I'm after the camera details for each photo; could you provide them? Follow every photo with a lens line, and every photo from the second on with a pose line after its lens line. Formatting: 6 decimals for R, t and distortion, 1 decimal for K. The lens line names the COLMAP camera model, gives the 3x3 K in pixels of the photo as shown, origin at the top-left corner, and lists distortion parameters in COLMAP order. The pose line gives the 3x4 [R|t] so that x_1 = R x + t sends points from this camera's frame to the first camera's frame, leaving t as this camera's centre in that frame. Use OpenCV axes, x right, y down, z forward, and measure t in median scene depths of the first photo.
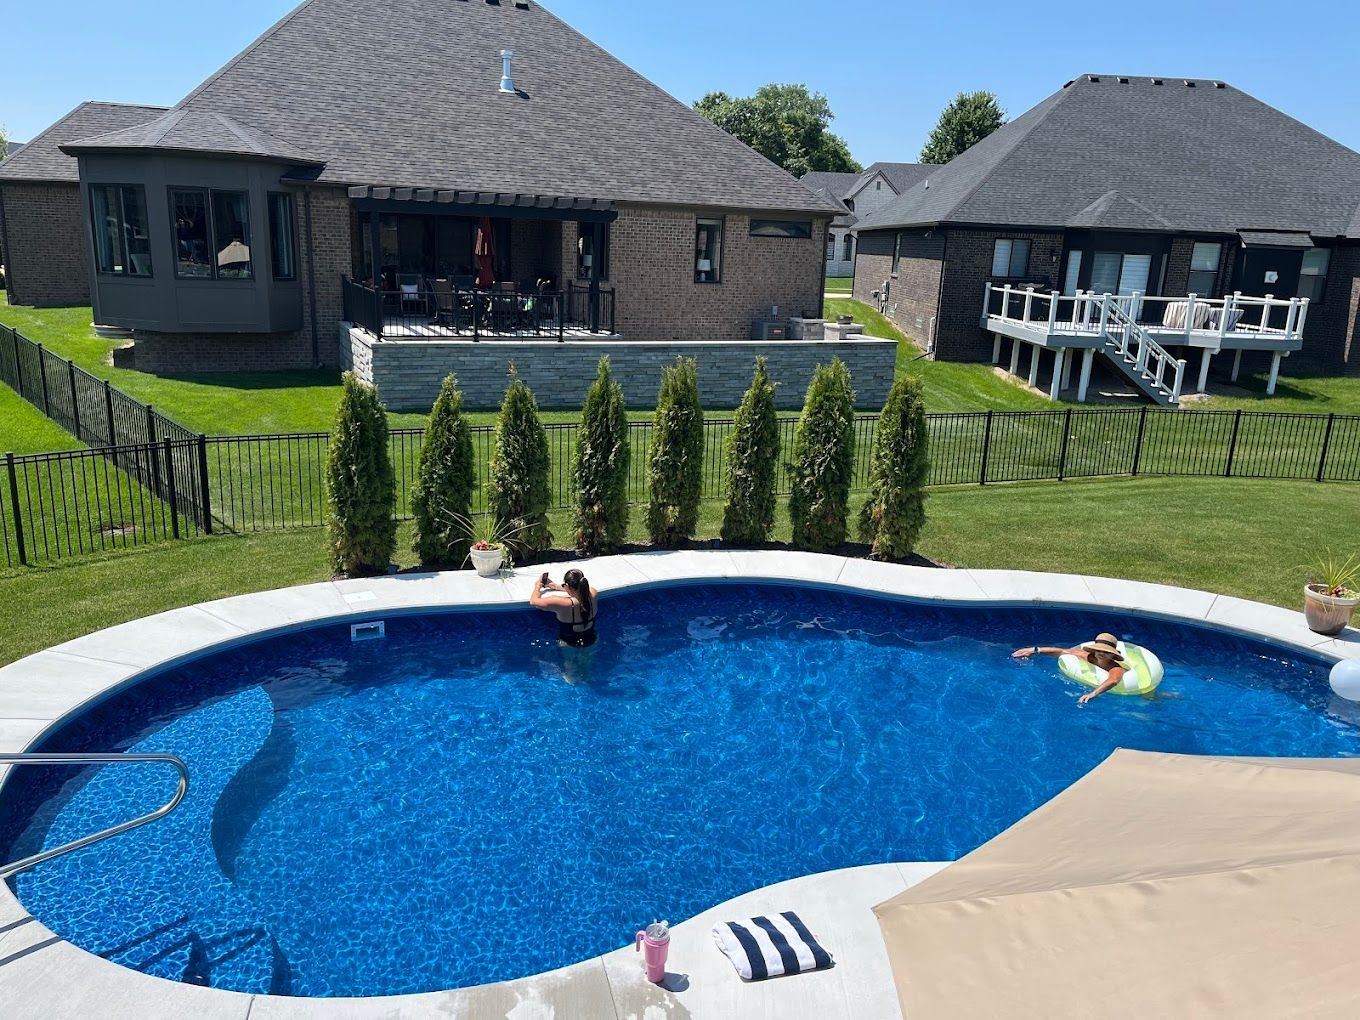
lens RADIAL K [[1040.1, 0, 679.5], [0, 1040.1, 511.9], [0, 0, 1]] dist [0.023951, -0.005461]
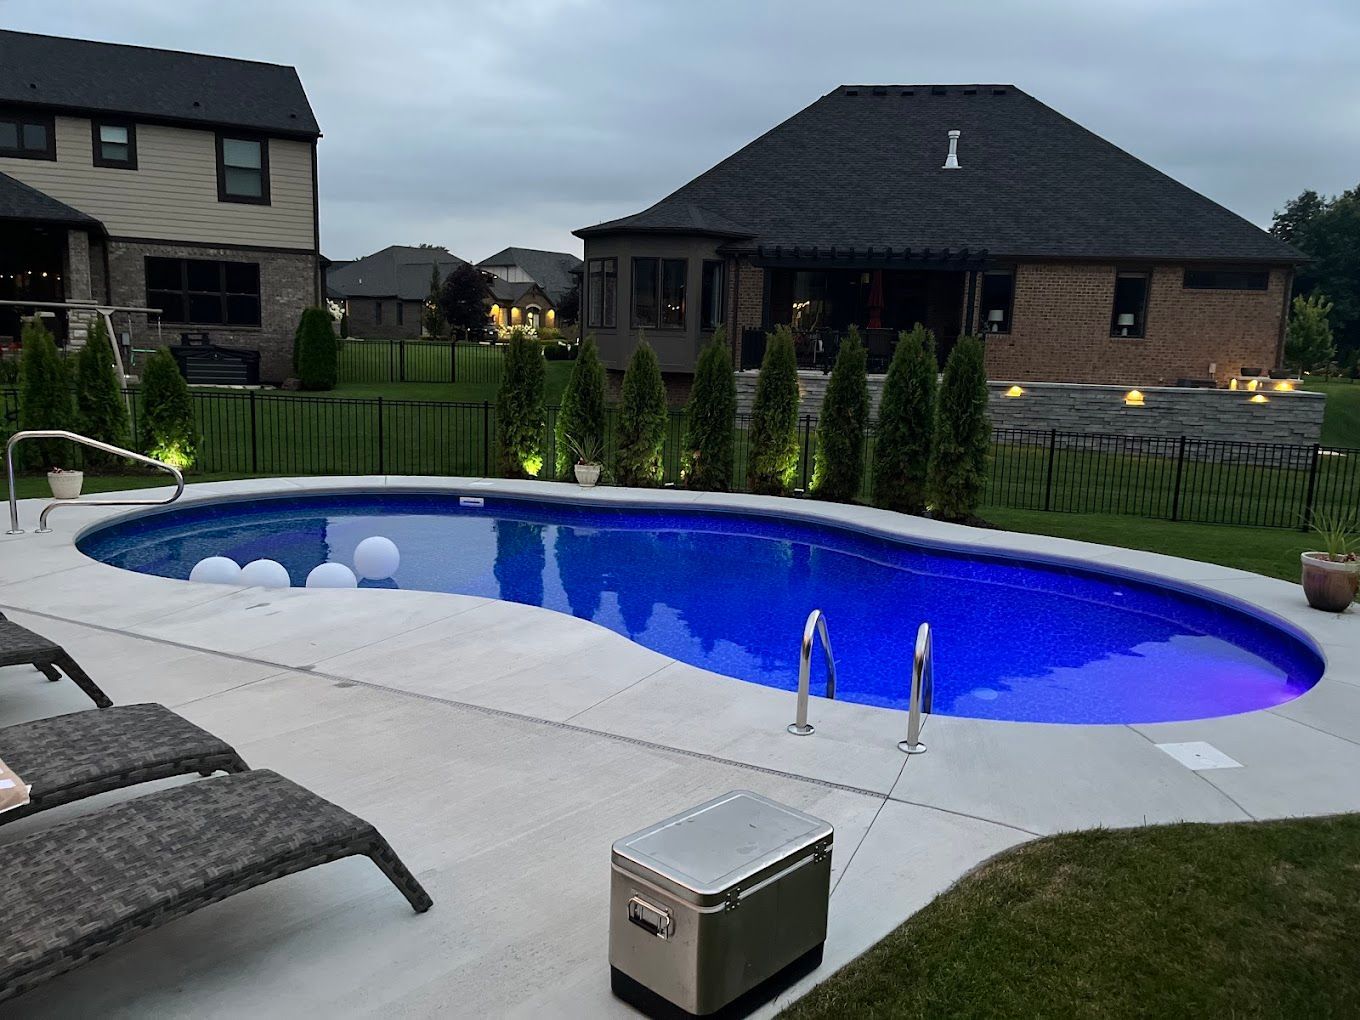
lens RADIAL K [[1040.1, 0, 680.4], [0, 1040.1, 507.0], [0, 0, 1]] dist [0.023951, -0.005461]
pose [[0.830572, 0.077419, -0.551504, 0.239838], [-0.139838, 0.987556, -0.071967, 0.062920], [0.539069, 0.136895, 0.831062, 0.004338]]
